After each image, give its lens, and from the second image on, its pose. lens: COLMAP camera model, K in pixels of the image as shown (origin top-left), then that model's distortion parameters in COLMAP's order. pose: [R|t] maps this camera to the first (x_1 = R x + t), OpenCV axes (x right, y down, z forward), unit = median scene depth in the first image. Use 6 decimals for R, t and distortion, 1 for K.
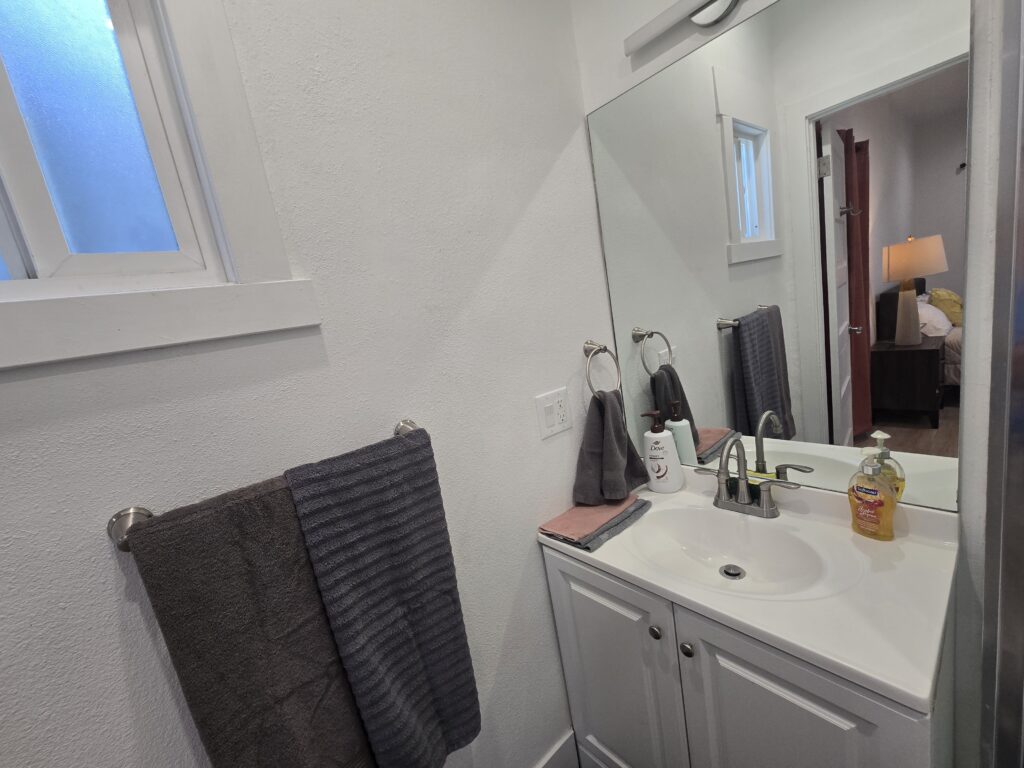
lens RADIAL K [[424.6, 0, 510.2], [0, 424.6, 386.5], [0, 0, 1]] dist [0.002519, 0.001487]
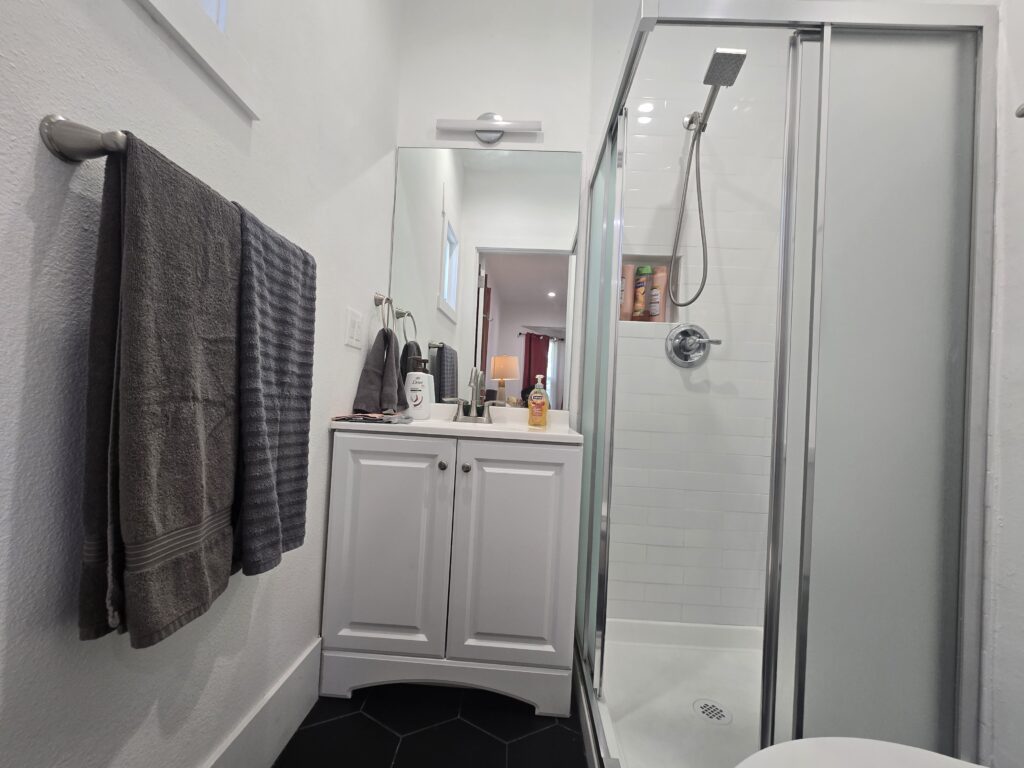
lens RADIAL K [[424.6, 0, 511.7], [0, 424.6, 389.2], [0, 0, 1]] dist [0.002519, 0.001487]
pose [[0.658829, 0.221111, 0.719065, -0.446552], [-0.025870, 0.961925, -0.272087, 0.563097], [-0.751848, 0.160656, 0.639464, -0.075411]]
